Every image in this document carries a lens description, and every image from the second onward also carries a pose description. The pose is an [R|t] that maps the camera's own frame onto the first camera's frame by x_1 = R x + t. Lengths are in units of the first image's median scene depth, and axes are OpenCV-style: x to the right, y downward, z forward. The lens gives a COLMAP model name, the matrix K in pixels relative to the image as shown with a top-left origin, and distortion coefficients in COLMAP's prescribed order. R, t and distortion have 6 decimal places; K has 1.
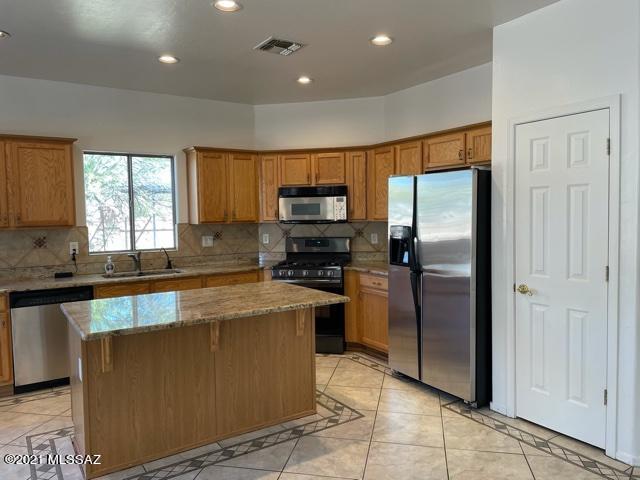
lens RADIAL K [[482.4, 0, 321.4], [0, 482.4, 235.1], [0, 0, 1]] dist [0.081550, -0.104011]
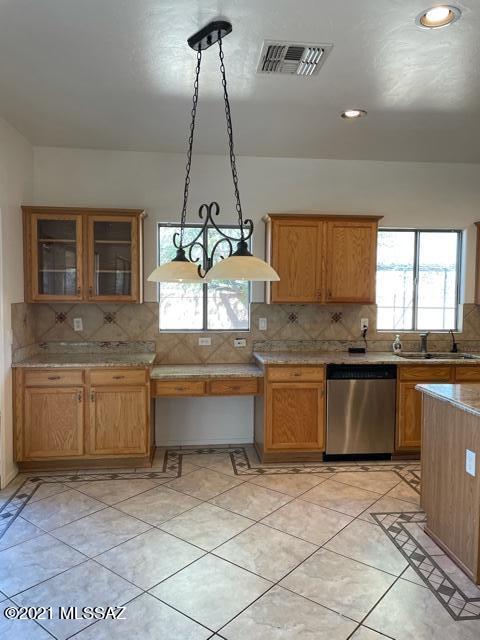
lens RADIAL K [[482.4, 0, 240.8], [0, 482.4, 314.0], [0, 0, 1]] dist [0.081550, -0.104011]
pose [[0.886882, 0.049876, -0.459296, -0.305698], [-0.047212, 0.998735, 0.017291, -0.000734], [0.459578, 0.006349, 0.888115, -0.012111]]
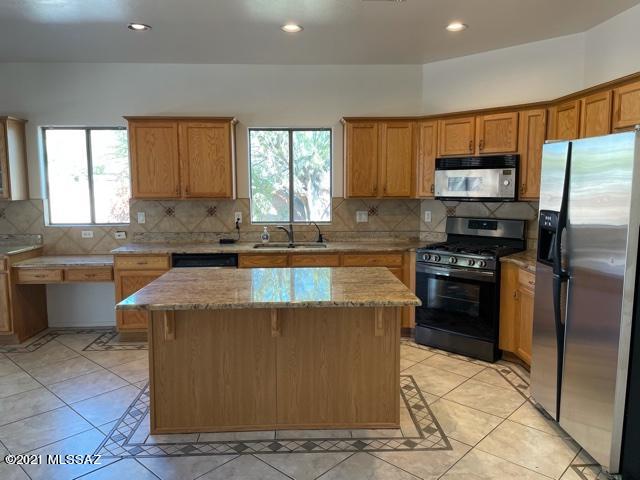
lens RADIAL K [[482.4, 0, 317.4], [0, 482.4, 233.4], [0, 0, 1]] dist [0.081550, -0.104011]
pose [[0.853748, 0.066764, -0.516388, 0.238875], [-0.035216, 0.996878, 0.070664, -0.023655], [0.519494, -0.042144, 0.853434, 0.179498]]
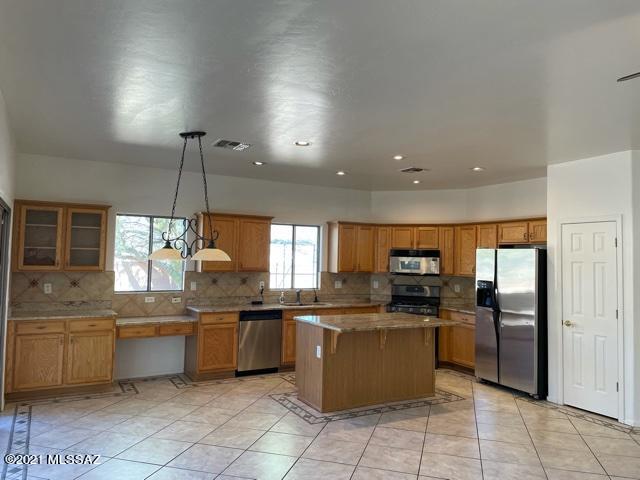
lens RADIAL K [[482.4, 0, 323.5], [0, 482.4, 230.3], [0, 0, 1]] dist [0.081550, -0.104011]
pose [[0.996595, 0.035145, -0.074581, -0.231487], [-0.042869, 0.993587, -0.104627, 0.005440], [0.070425, 0.107468, 0.991711, -0.570520]]
